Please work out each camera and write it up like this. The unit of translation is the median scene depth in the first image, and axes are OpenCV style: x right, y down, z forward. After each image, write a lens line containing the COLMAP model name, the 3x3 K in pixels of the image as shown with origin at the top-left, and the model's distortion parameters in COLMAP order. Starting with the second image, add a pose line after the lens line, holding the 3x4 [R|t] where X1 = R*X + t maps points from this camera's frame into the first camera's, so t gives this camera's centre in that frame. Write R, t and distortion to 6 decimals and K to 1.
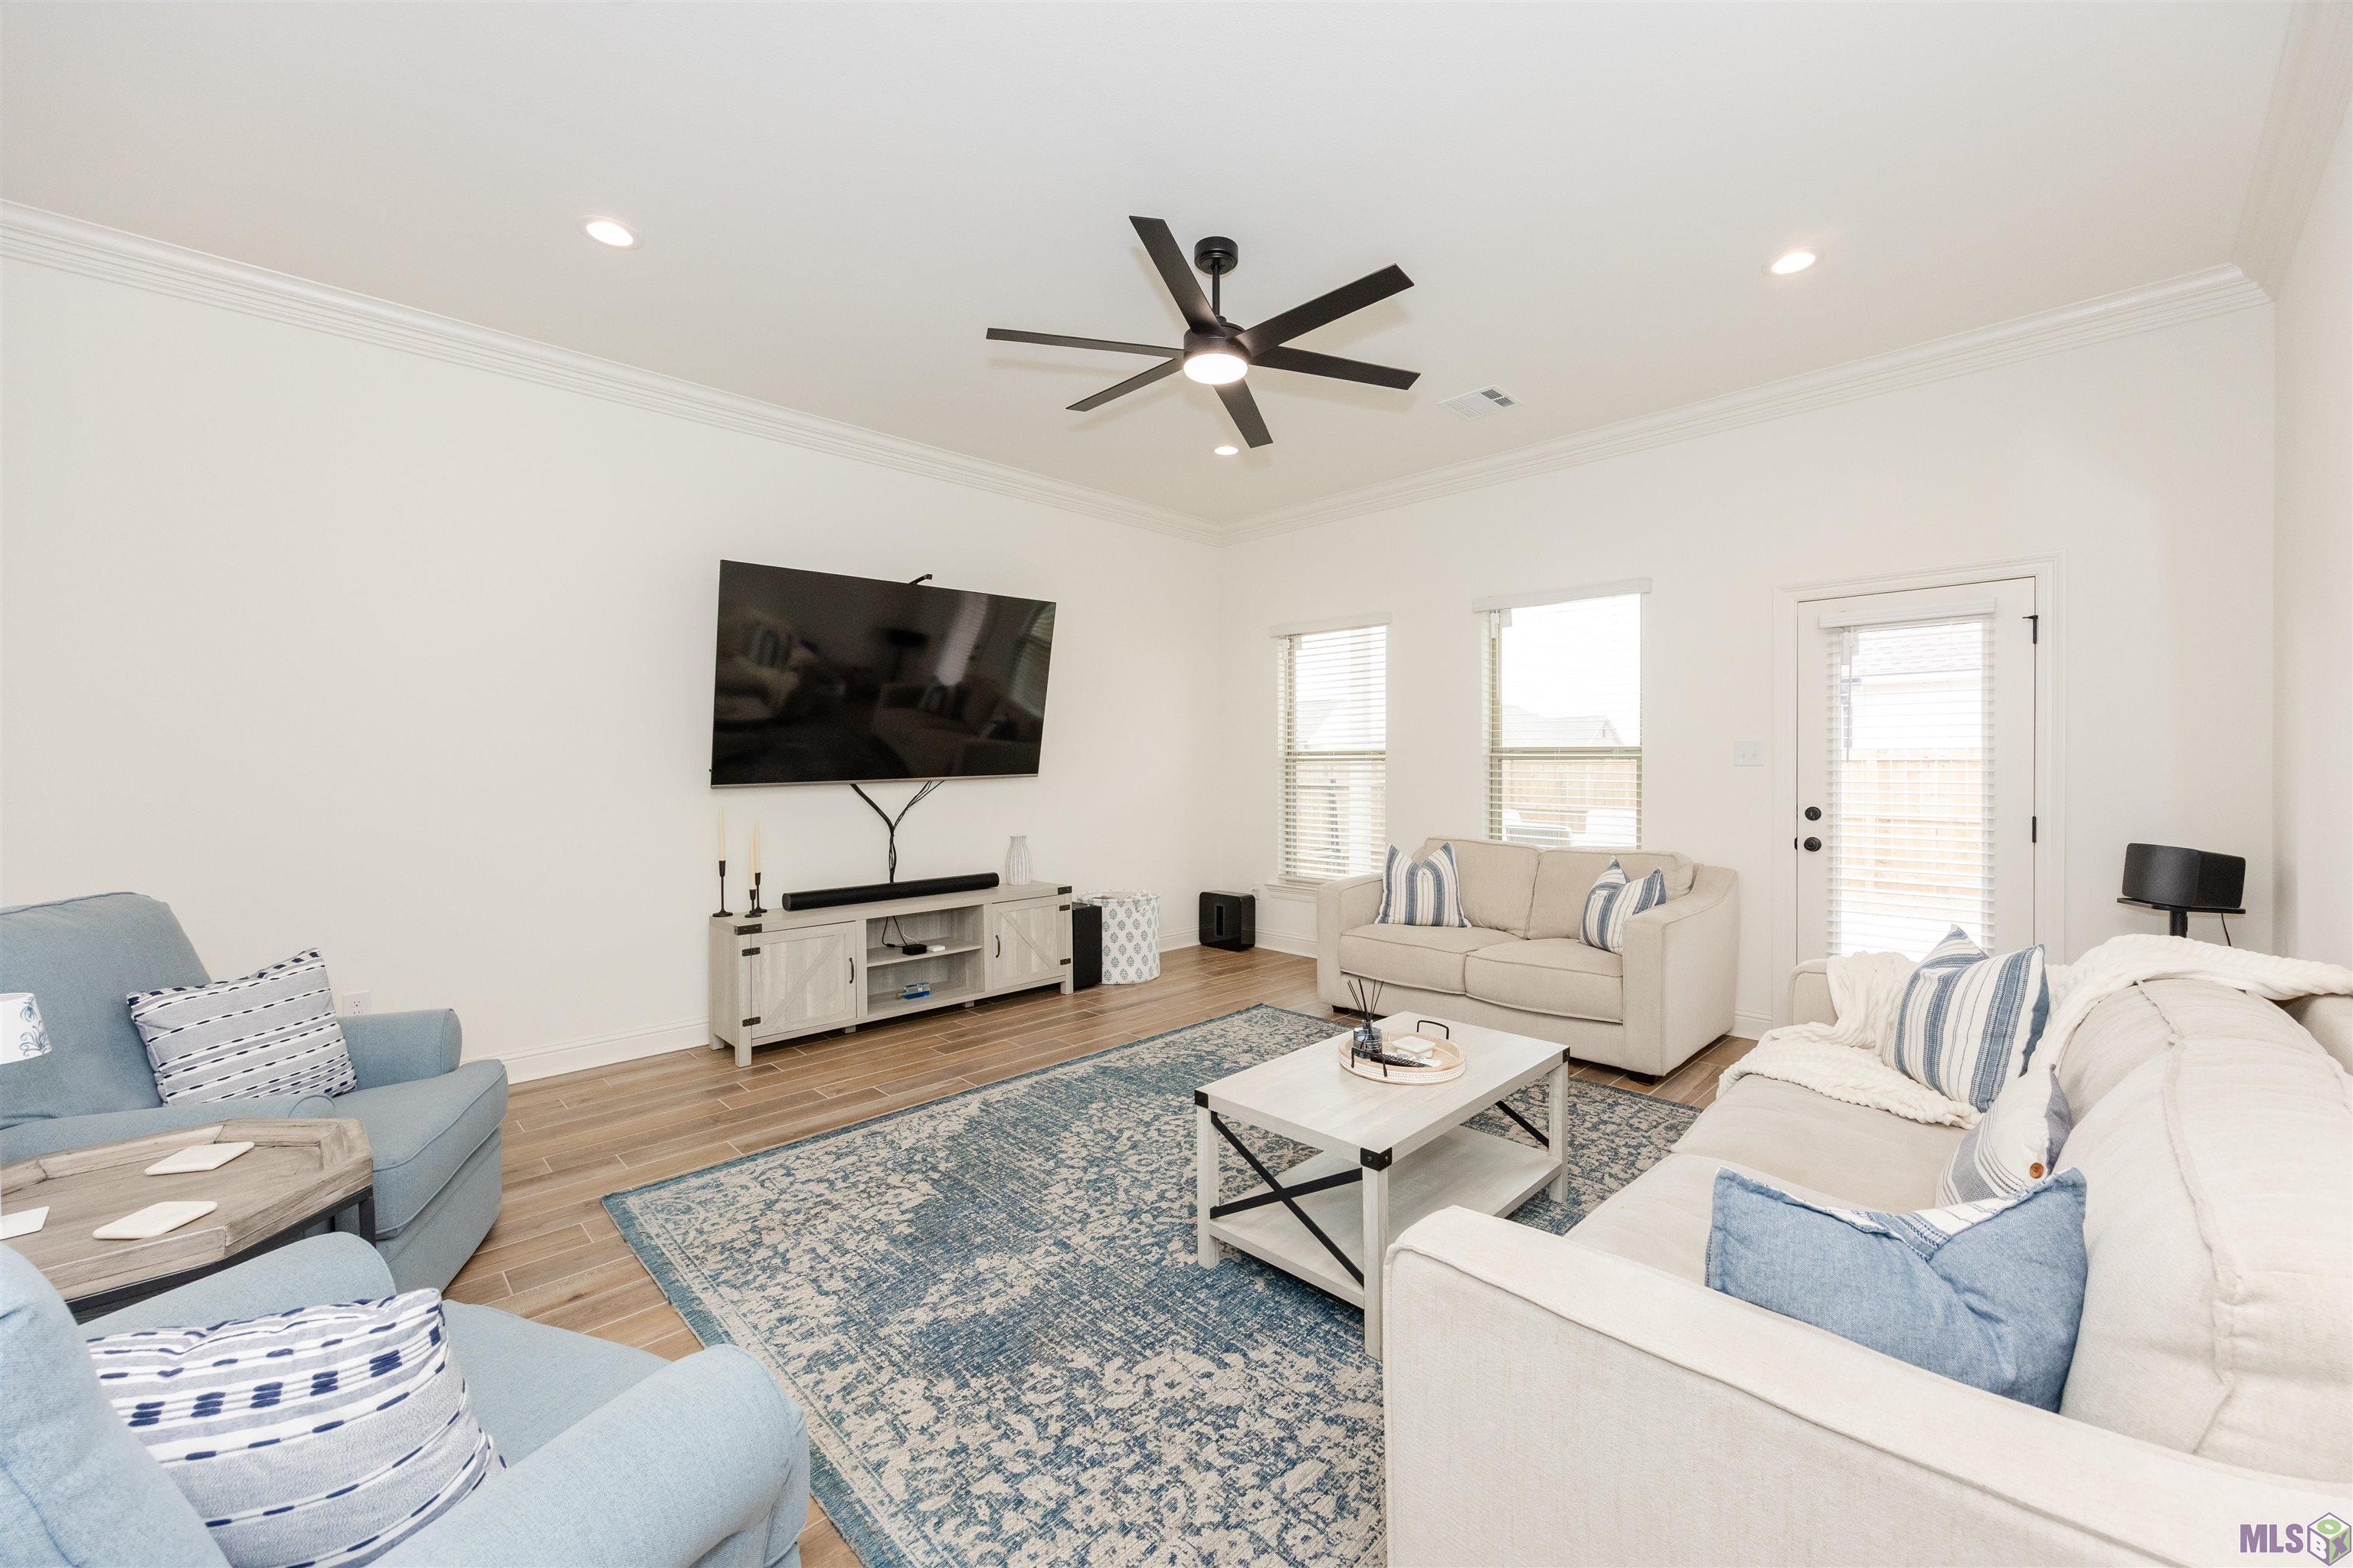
lens RADIAL K [[897.8, 0, 1180.3], [0, 897.8, 780.6], [0, 0, 1]] dist [-0.002849, -0.000103]
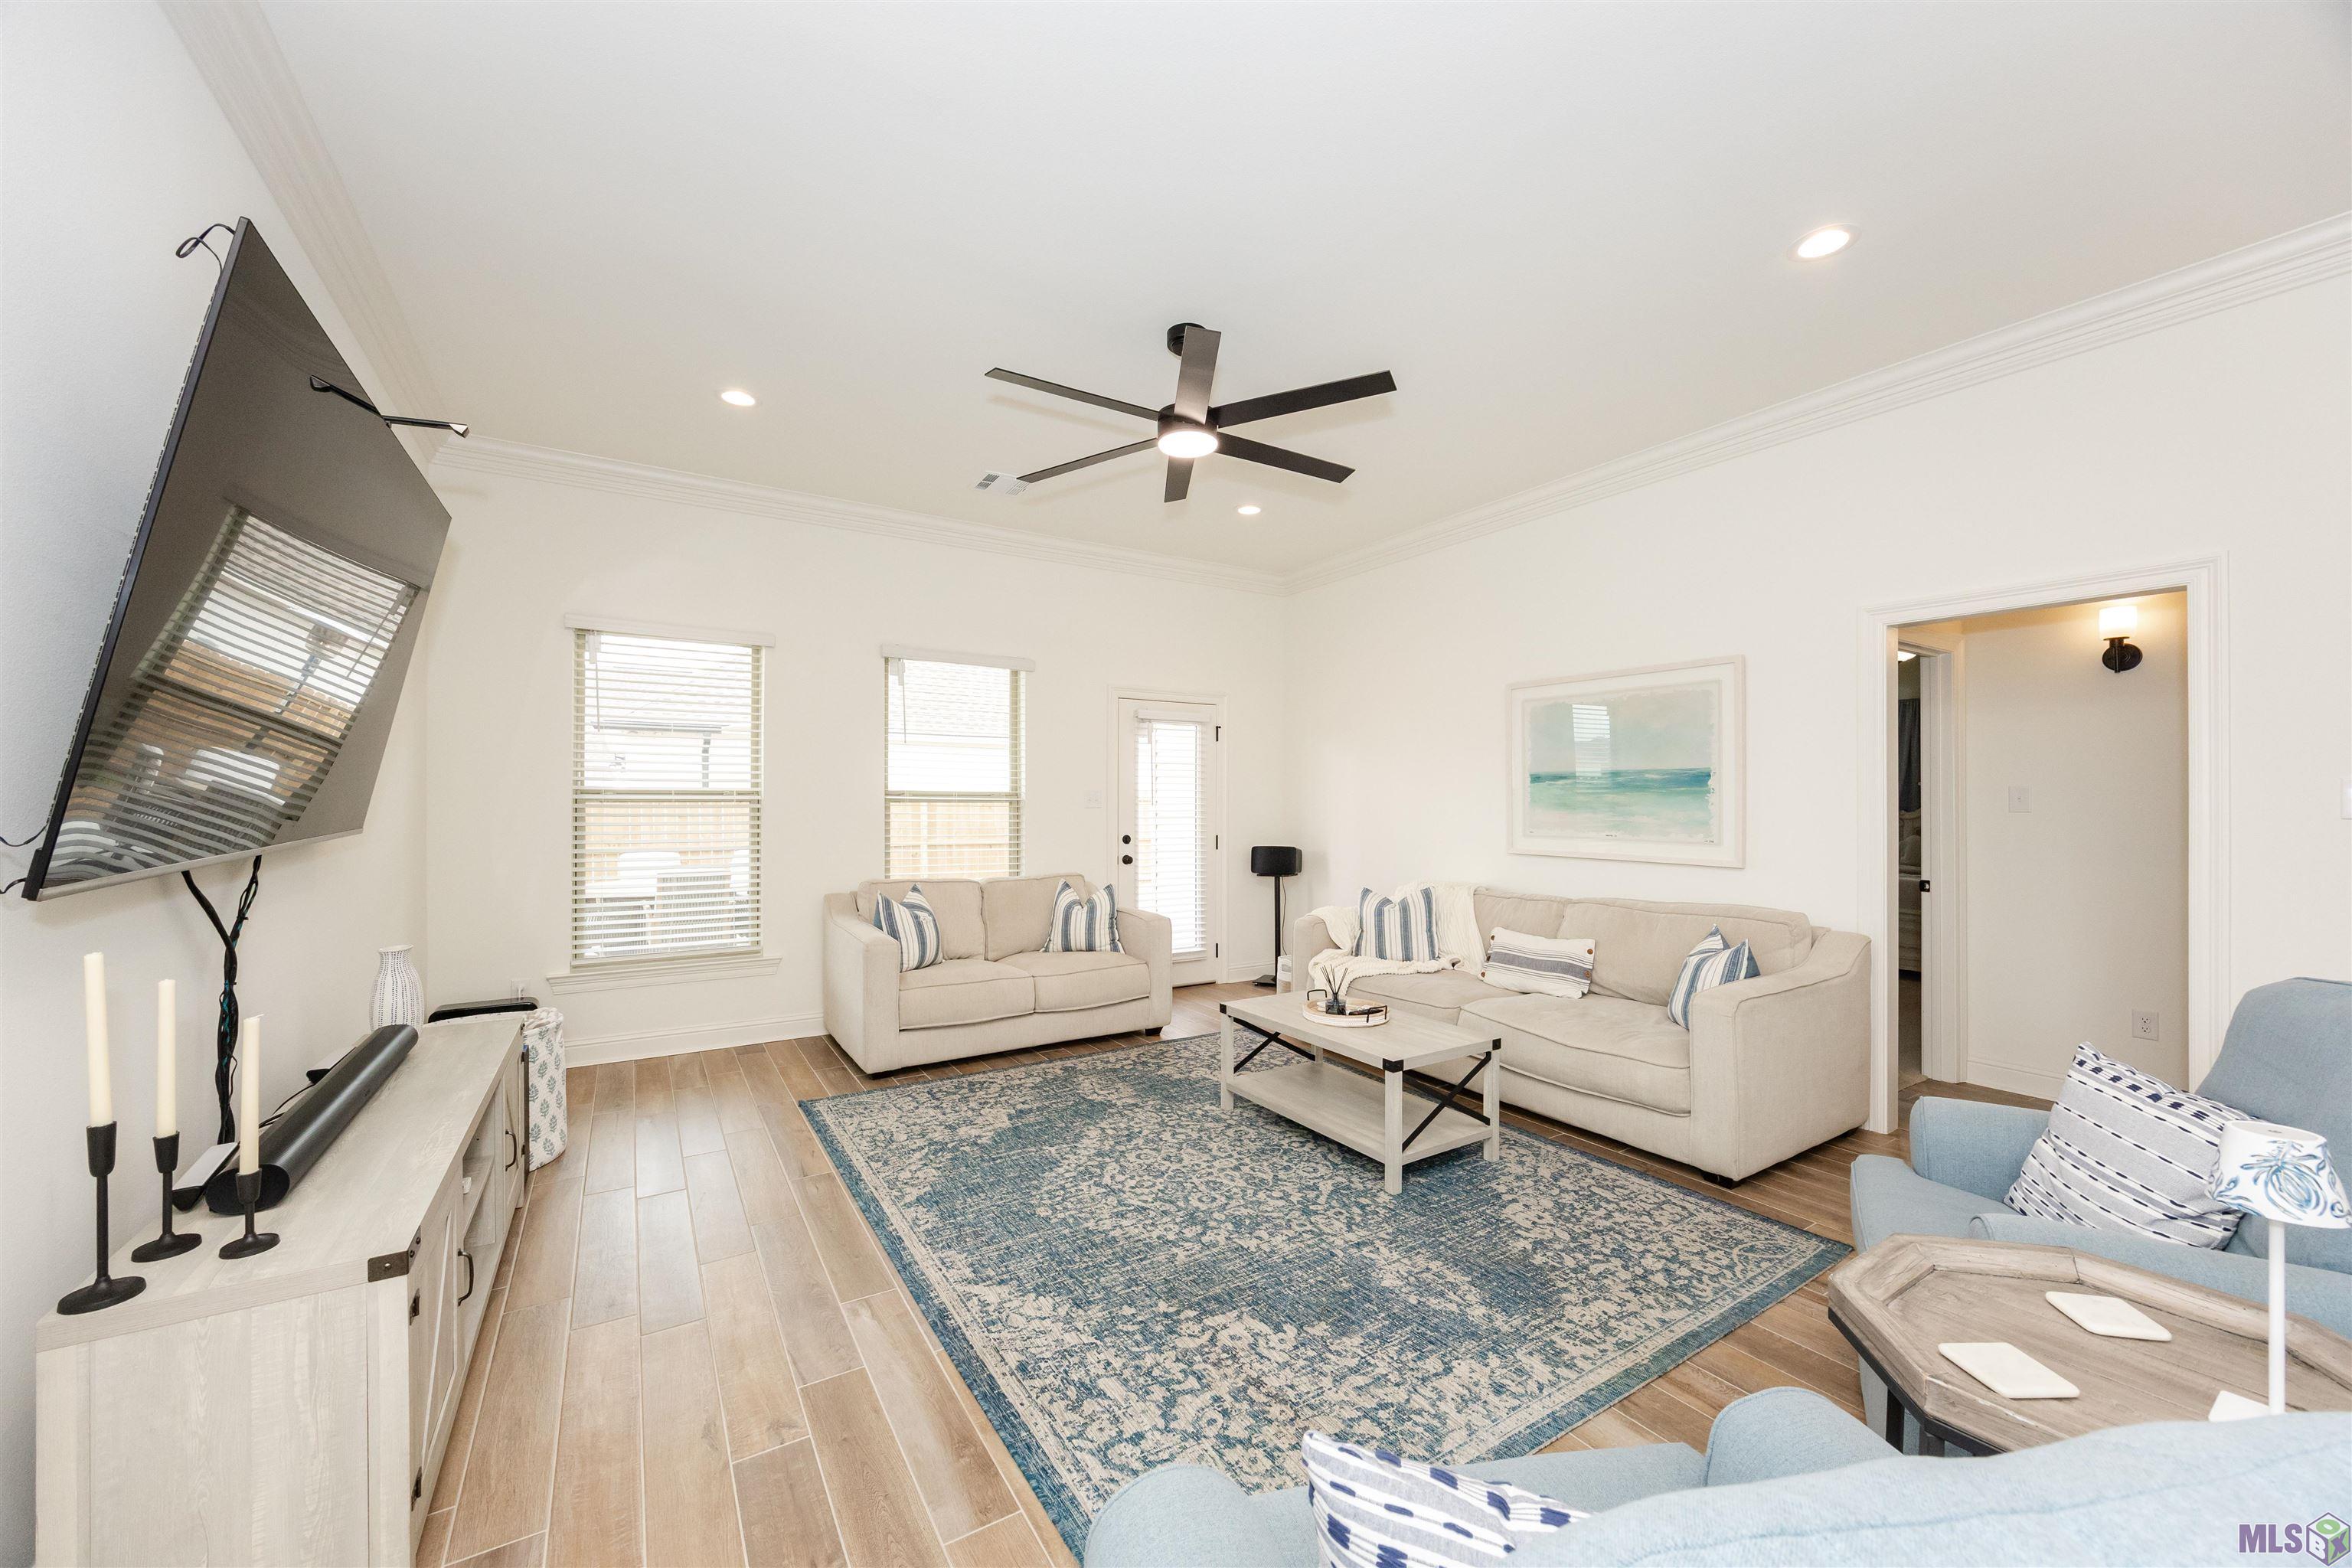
lens RADIAL K [[897.4, 0, 1179.8], [0, 897.4, 780.6], [0, 0, 1]] dist [-0.002849, -0.000103]
pose [[0.222082, 0.025223, 0.974702, -0.994989], [0.013685, 0.999486, -0.028983, -0.023042], [-0.974932, 0.019775, 0.221623, 0.745435]]
